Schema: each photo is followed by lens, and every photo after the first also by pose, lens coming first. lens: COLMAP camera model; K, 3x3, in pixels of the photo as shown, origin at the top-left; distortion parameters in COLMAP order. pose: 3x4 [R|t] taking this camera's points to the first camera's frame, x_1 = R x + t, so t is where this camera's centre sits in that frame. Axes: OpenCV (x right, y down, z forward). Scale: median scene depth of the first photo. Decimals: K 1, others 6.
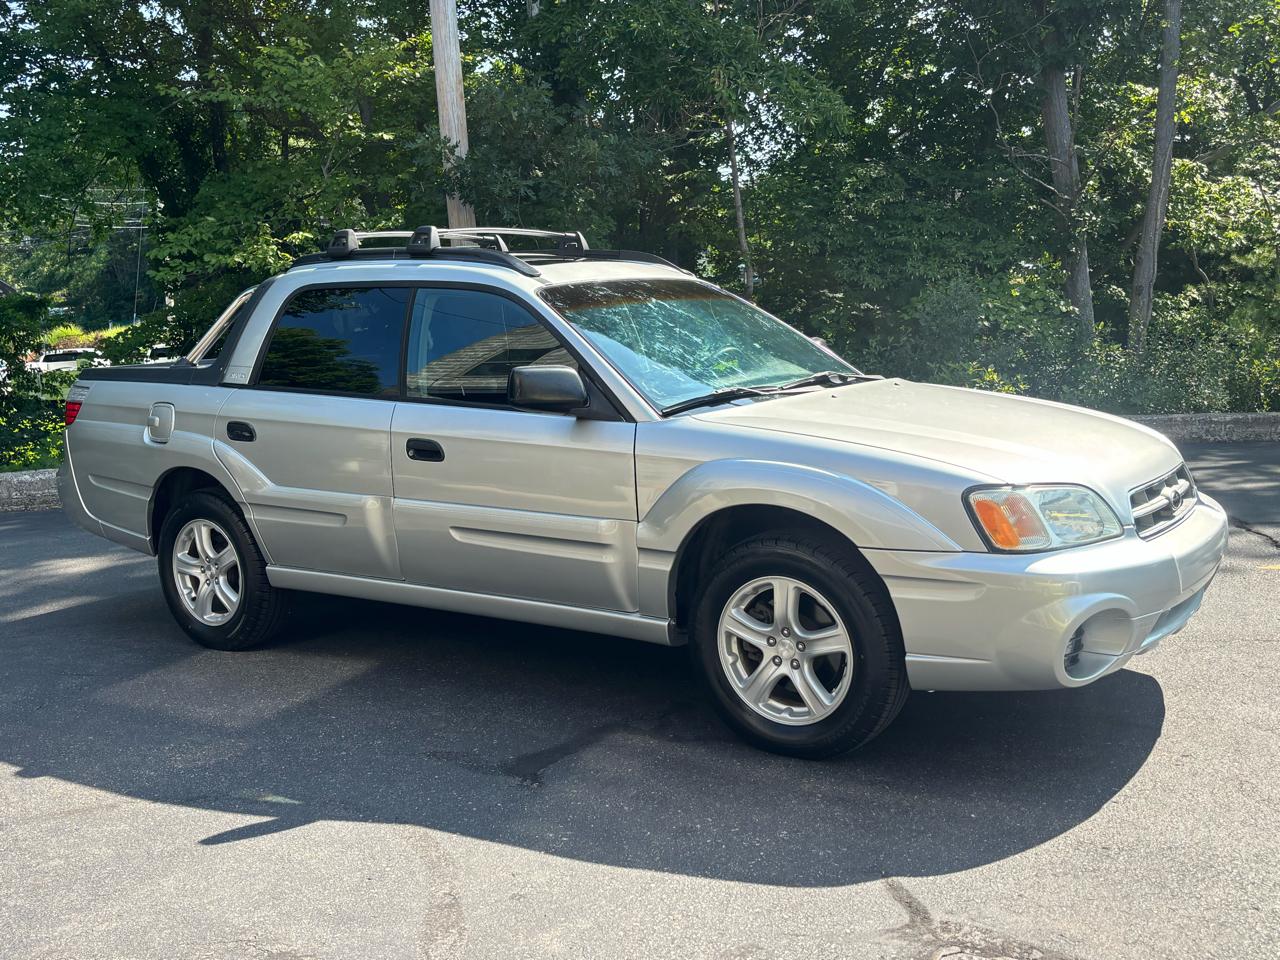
lens RADIAL K [[1277.6, 0, 644.1], [0, 1277.6, 506.0], [0, 0, 1]] dist [0.017417, -0.001472]
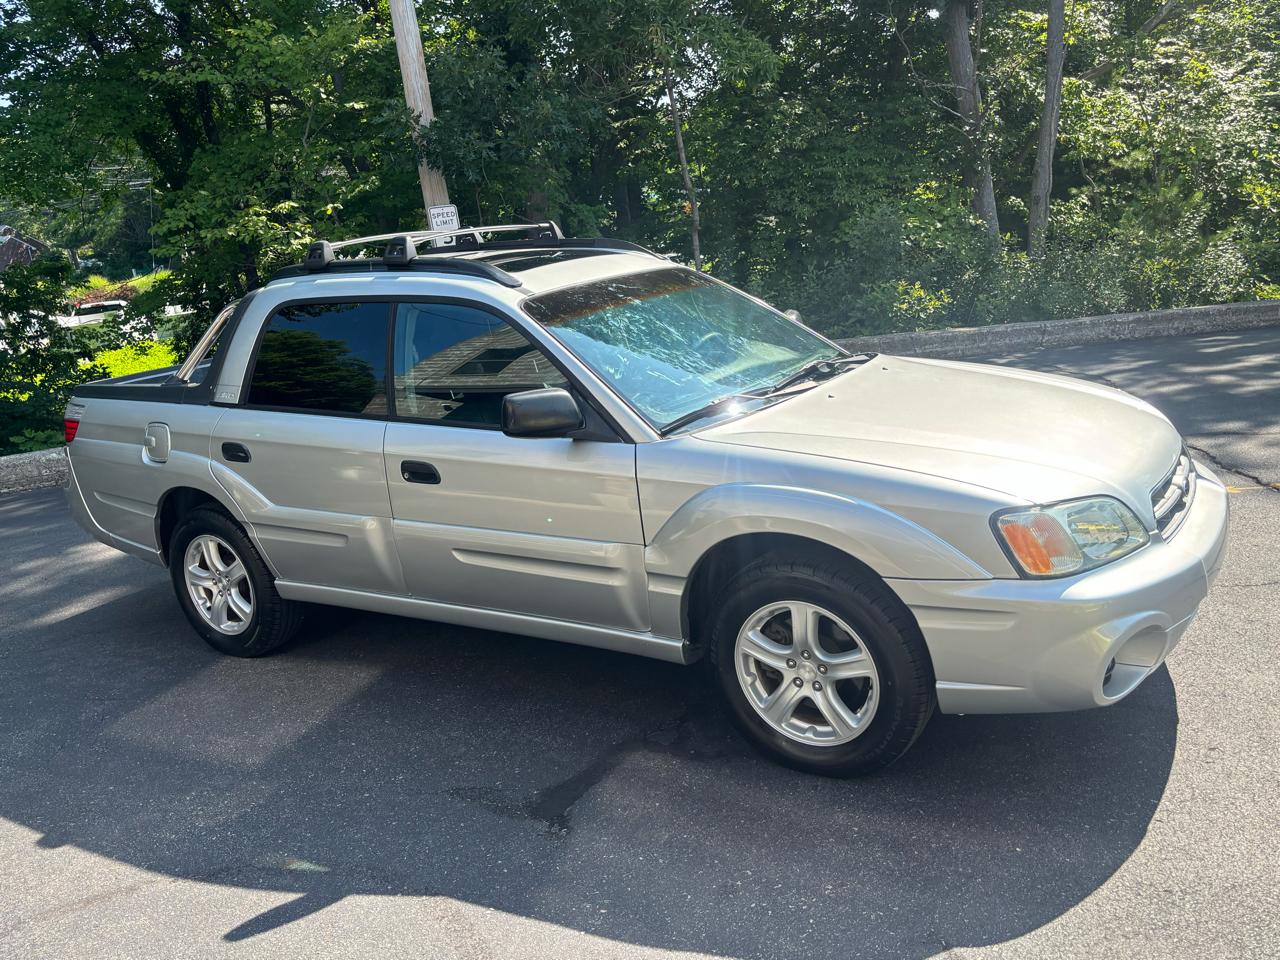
lens RADIAL K [[1069.3, 0, 636.9], [0, 1069.3, 483.5], [0, 0, 1]] dist [0.005826, 0.015463]
pose [[0.996987, -0.073730, 0.024103, -0.023676], [0.071368, 0.993614, 0.087393, -0.093861], [-0.030393, -0.085410, 0.995882, 0.162139]]
